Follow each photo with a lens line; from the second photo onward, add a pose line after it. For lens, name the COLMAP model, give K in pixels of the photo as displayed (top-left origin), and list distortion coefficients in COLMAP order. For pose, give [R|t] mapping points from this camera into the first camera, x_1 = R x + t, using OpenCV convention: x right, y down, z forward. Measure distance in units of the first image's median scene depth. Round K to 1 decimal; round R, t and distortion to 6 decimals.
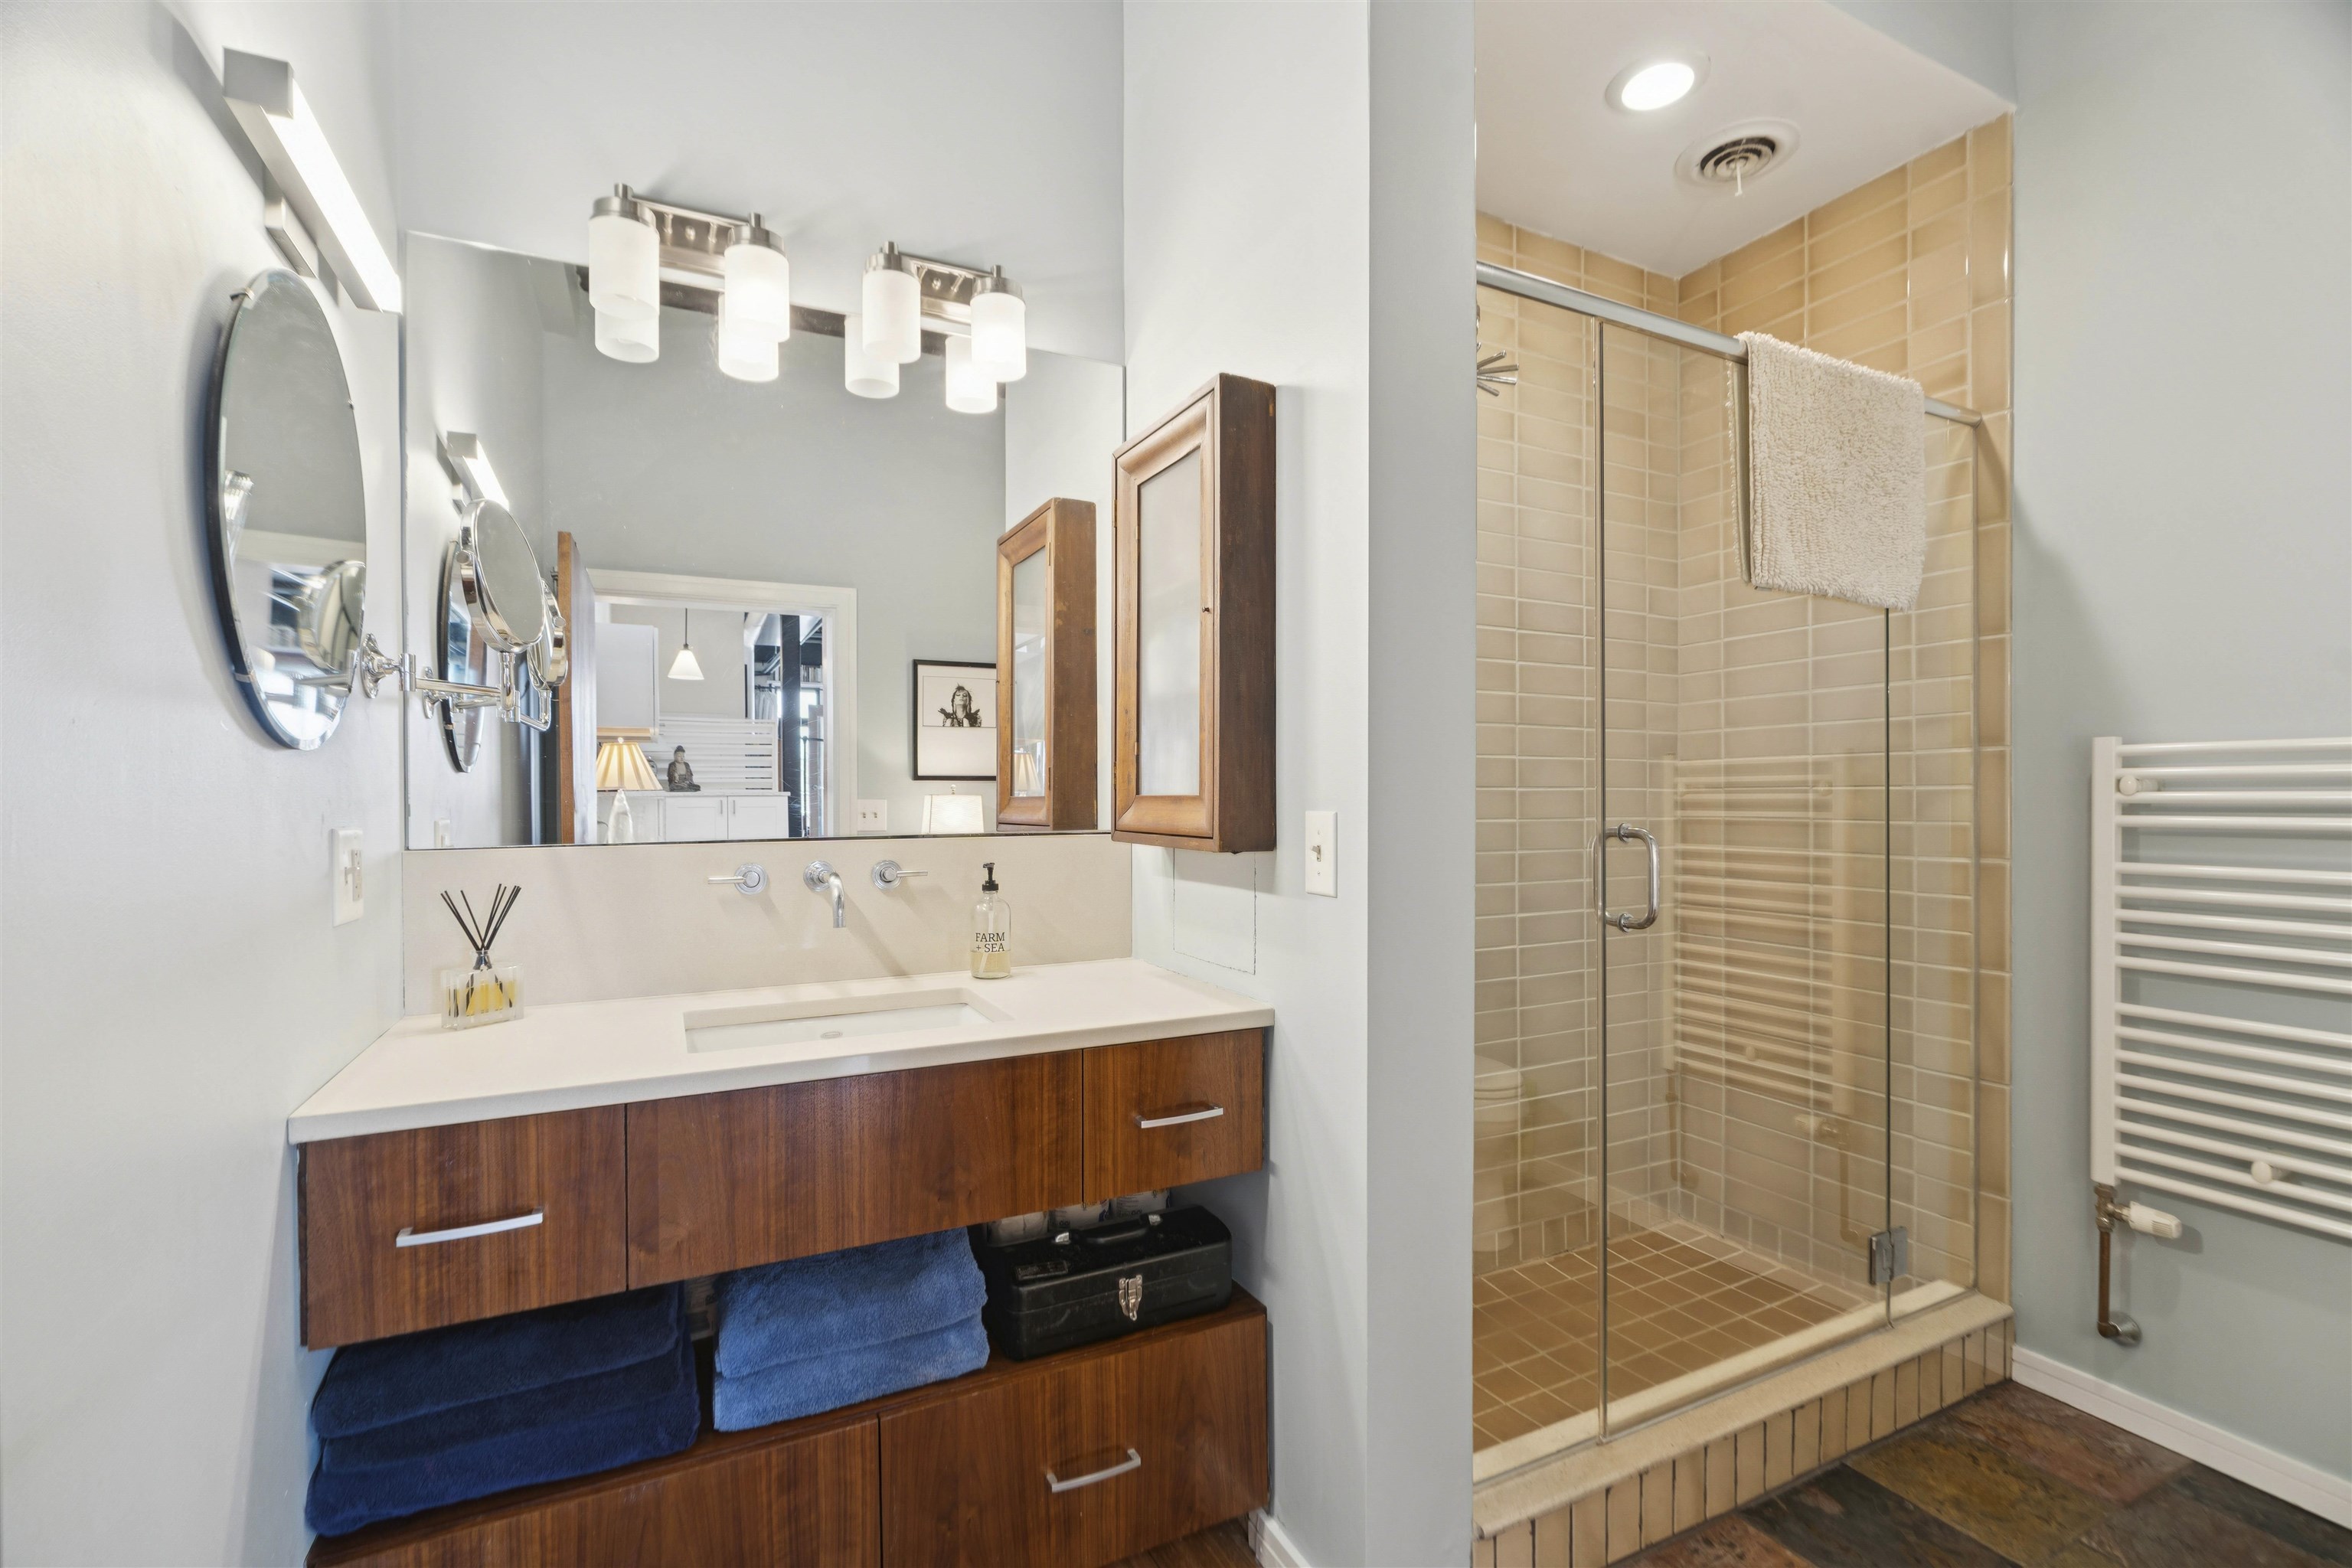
lens RADIAL K [[1049.4, 0, 1176.0], [0, 1049.4, 784.0], [0, 0, 1]] dist [-0.001996, 0.004674]
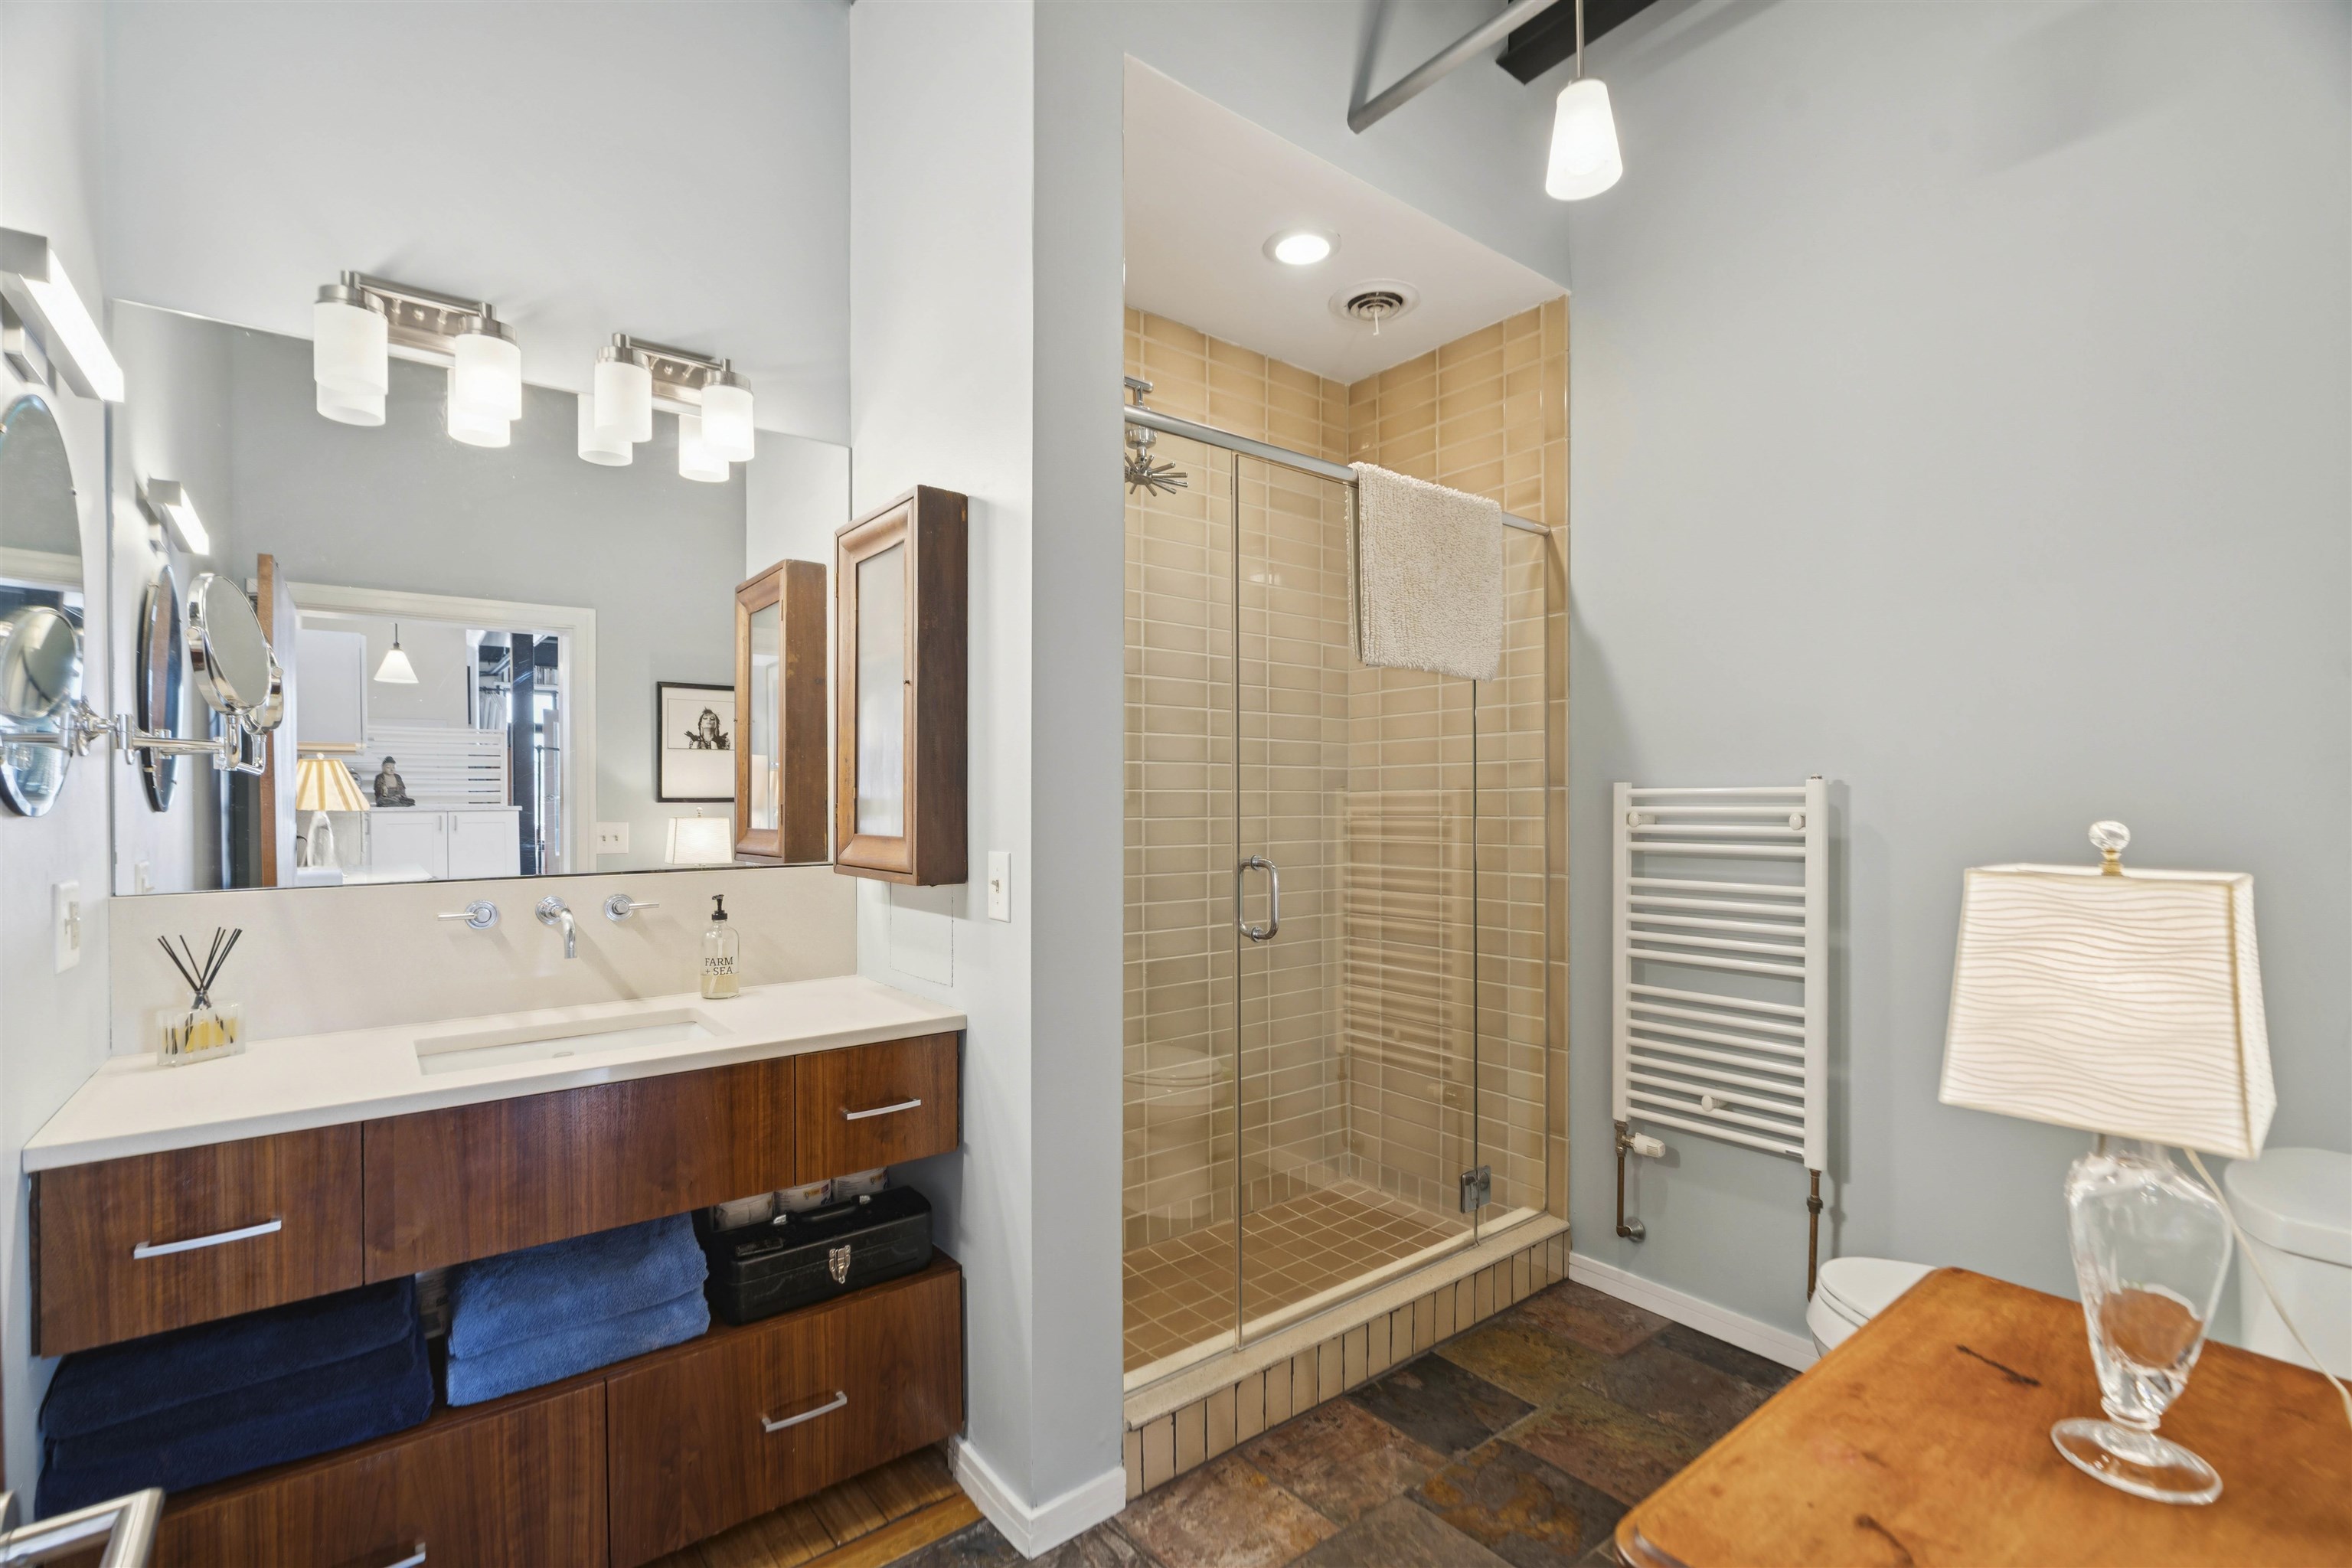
lens RADIAL K [[1056.0, 0, 1172.6], [0, 1056.0, 790.6], [0, 0, 1]] dist [-0.004902, 0.004595]
pose [[0.980007, 0.000569, 0.198962, 0.072269], [-0.000609, 1.000000, 0.000144, -0.036192], [-0.198962, -0.000262, 0.980007, -0.195654]]
